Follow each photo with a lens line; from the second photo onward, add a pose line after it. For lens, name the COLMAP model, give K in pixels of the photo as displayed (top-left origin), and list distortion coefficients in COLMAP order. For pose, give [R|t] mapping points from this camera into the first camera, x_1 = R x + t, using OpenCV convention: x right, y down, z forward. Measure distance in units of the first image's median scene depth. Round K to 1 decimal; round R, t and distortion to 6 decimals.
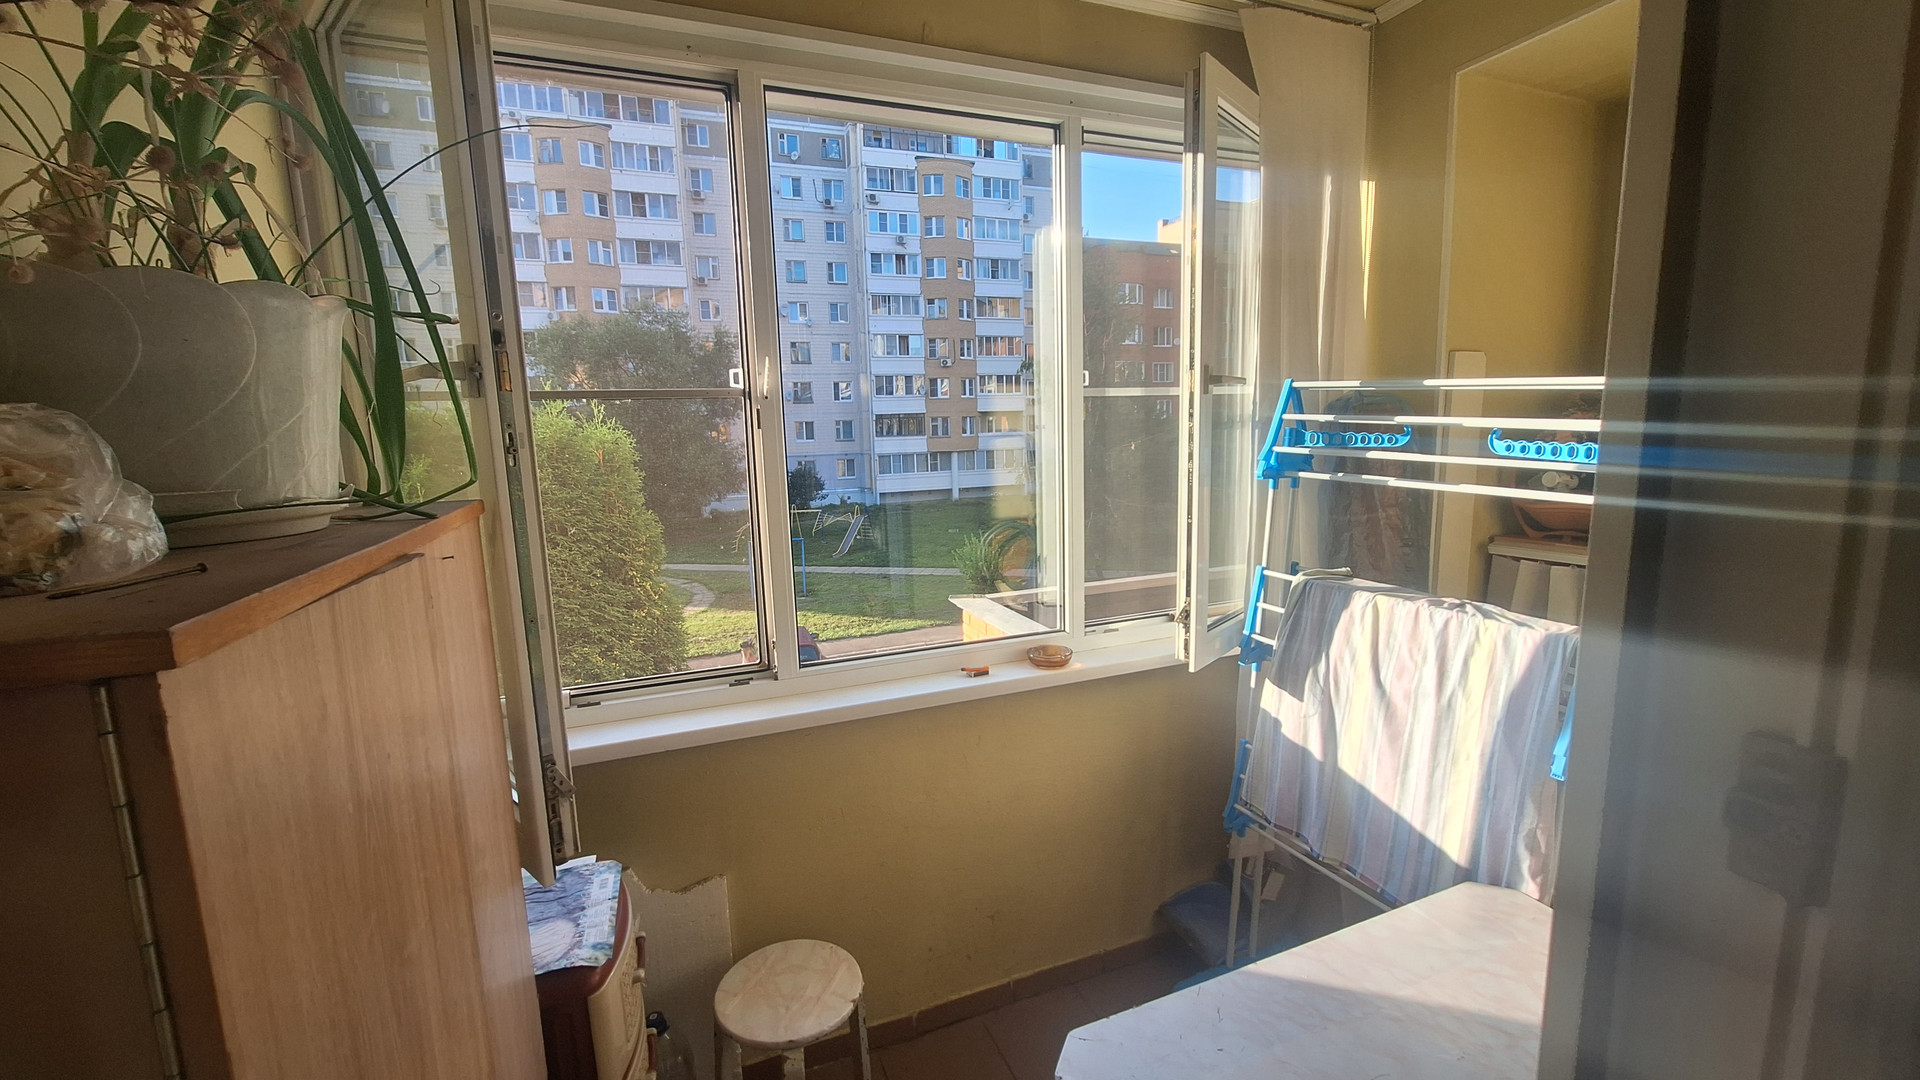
lens RADIAL K [[746.5, 0, 953.0], [0, 746.5, 531.0], [0, 0, 1]] dist [-0.001301, 0.000044]
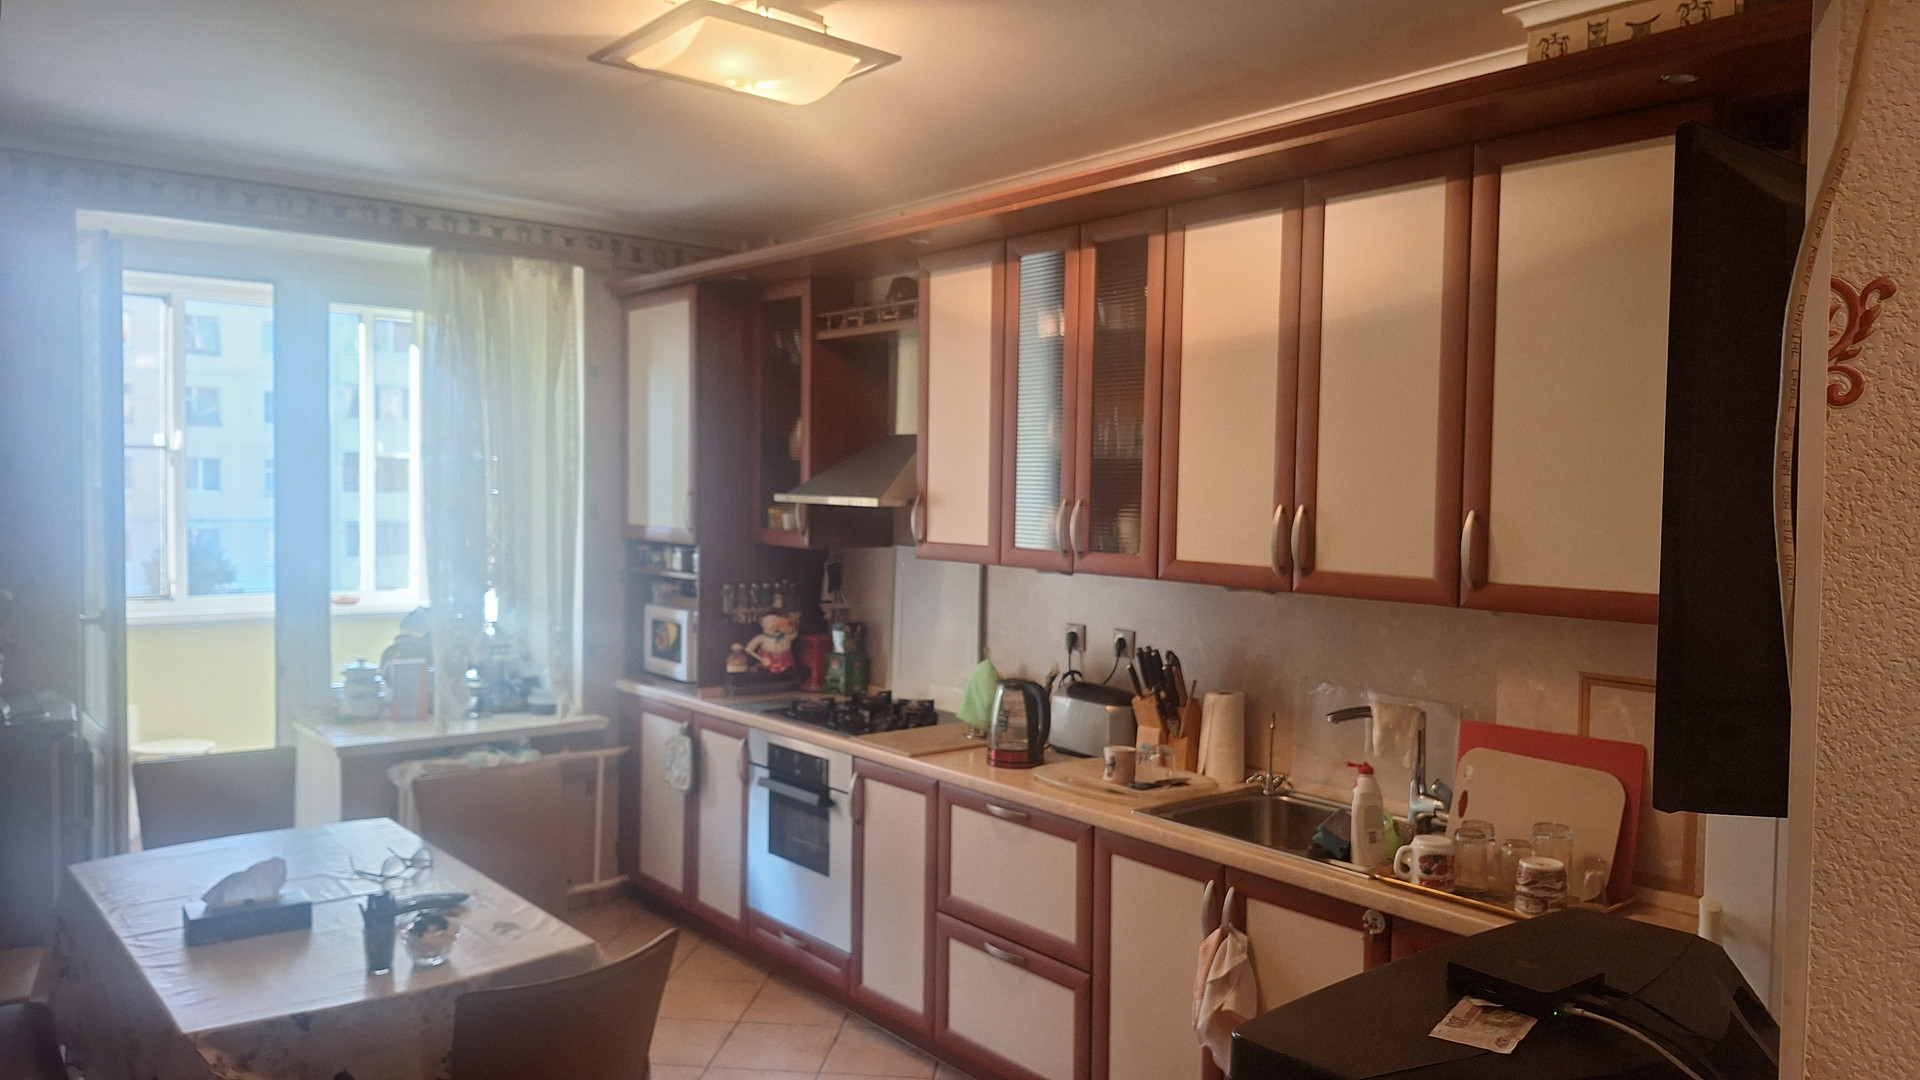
lens RADIAL K [[1322.0, 0, 958.2], [0, 1322.0, 523.5], [0, 0, 1]] dist [0.003587, 0.000607]
pose [[0.946882, 0.033162, 0.319866, 0.554617], [0.003220, 0.993641, -0.112546, 0.387585], [-0.321565, 0.107598, 0.940754, -2.748436]]
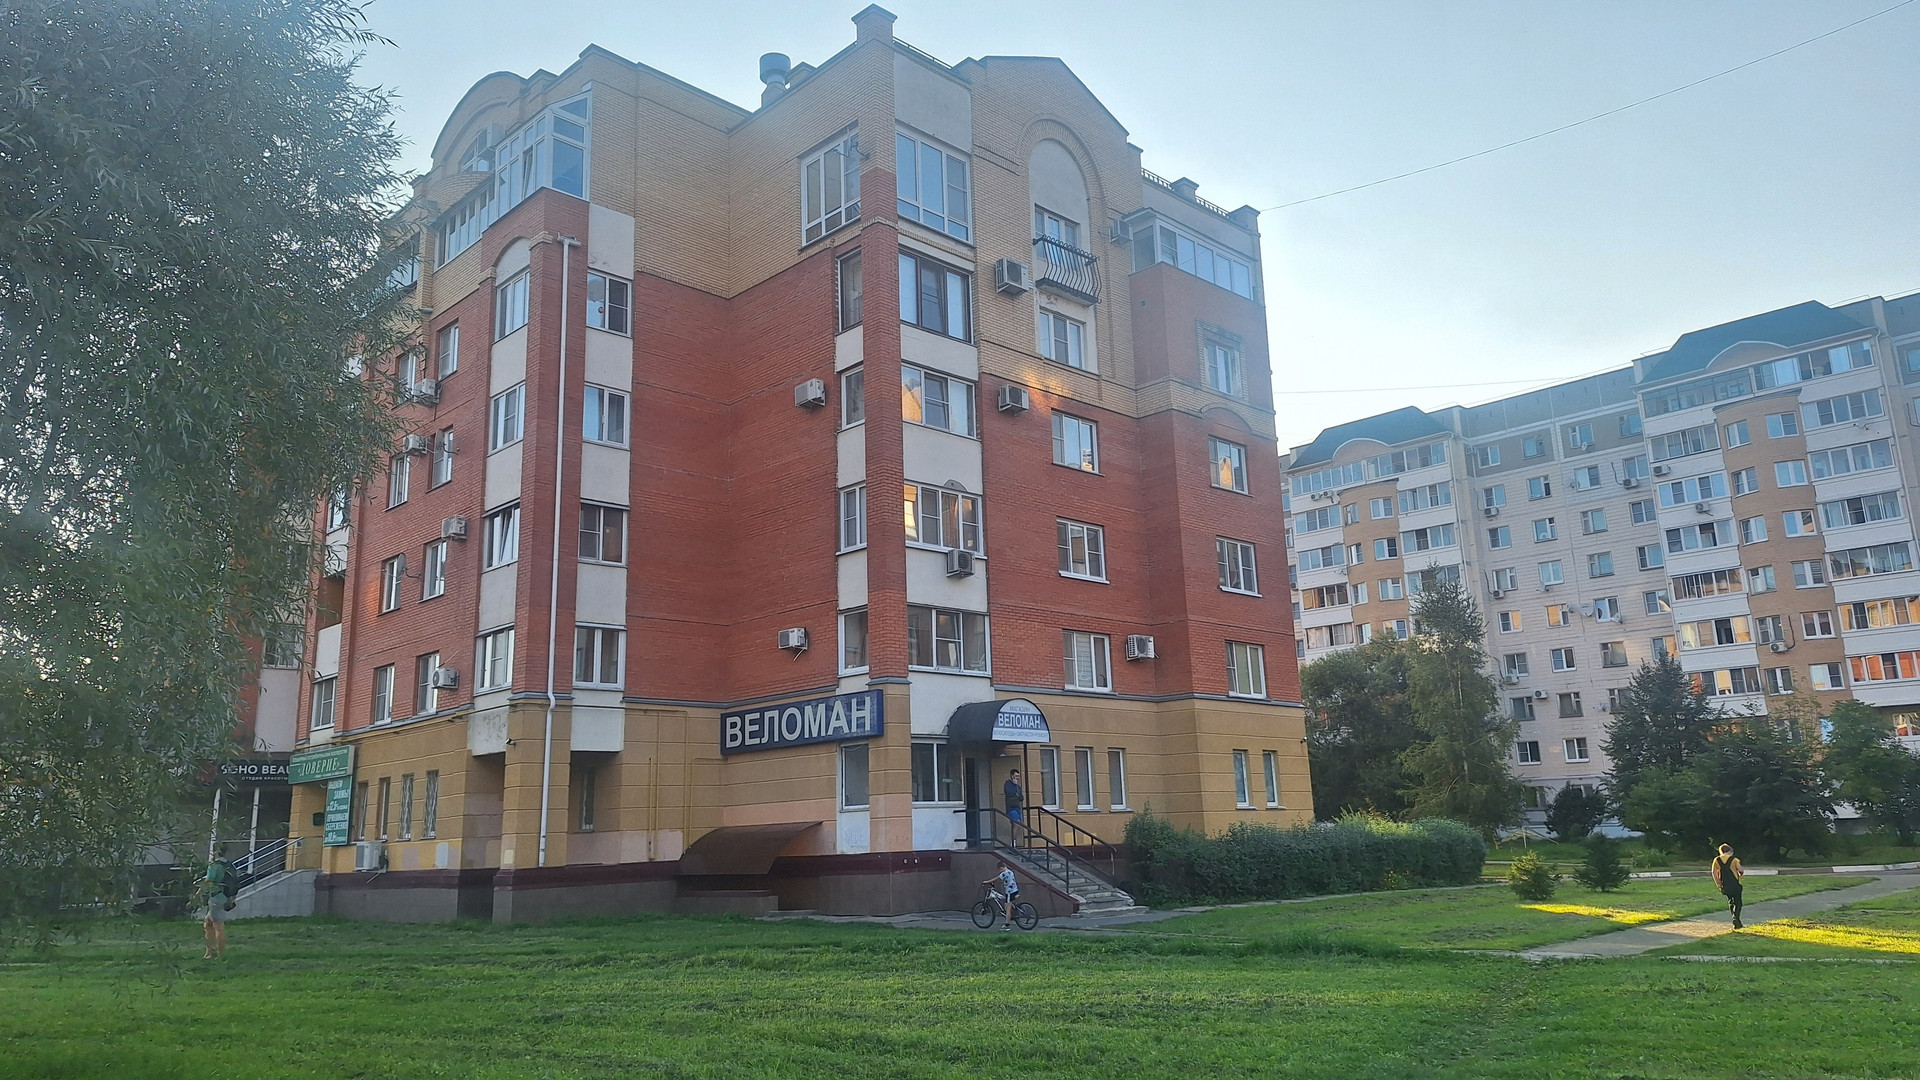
lens RADIAL K [[1322.0, 0, 958.4], [0, 1322.0, 538.1], [0, 0, 1]] dist [0.003587, 0.000607]
pose [[0.400571, -0.186544, -0.897075, 0.892110], [-0.120121, 0.959915, -0.253248, 0.107681], [0.908358, 0.209202, 0.362106, -0.258391]]
